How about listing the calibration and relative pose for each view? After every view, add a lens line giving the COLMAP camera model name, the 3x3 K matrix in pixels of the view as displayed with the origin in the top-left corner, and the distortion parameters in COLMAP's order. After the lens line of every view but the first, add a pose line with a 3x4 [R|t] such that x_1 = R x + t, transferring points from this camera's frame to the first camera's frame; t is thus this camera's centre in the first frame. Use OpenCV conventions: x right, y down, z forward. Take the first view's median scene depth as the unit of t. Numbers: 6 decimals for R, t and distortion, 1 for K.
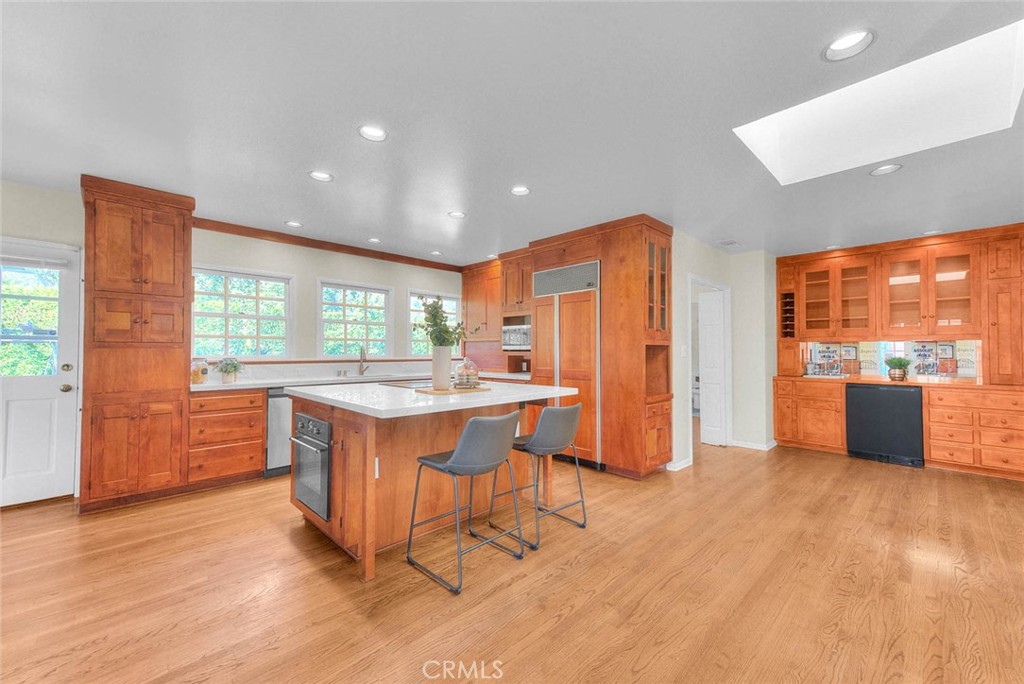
lens RADIAL K [[412.4, 0, 509.8], [0, 412.4, 348.0], [0, 0, 1]] dist [0.011385, -0.000068]
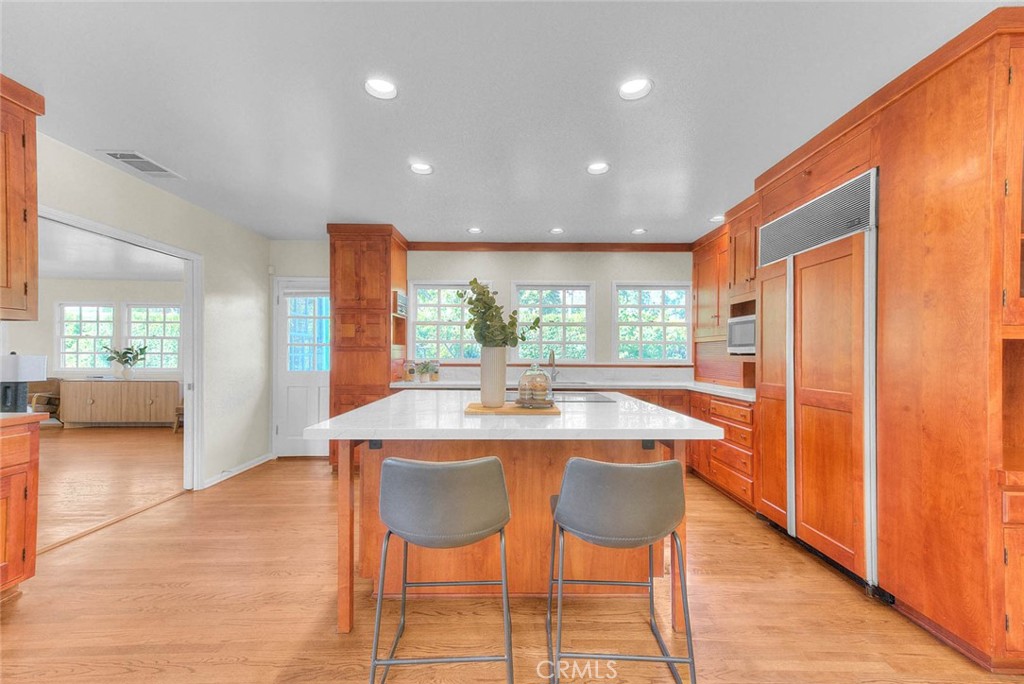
lens RADIAL K [[405.0, 0, 512.5], [0, 405.0, 355.6], [0, 0, 1]] dist [0.019828, -0.000071]
pose [[0.715175, 0.003461, -0.698936, 0.263795], [0.001632, 0.999977, 0.006621, 0.004205], [0.698943, -0.005876, 0.715153, 0.370091]]
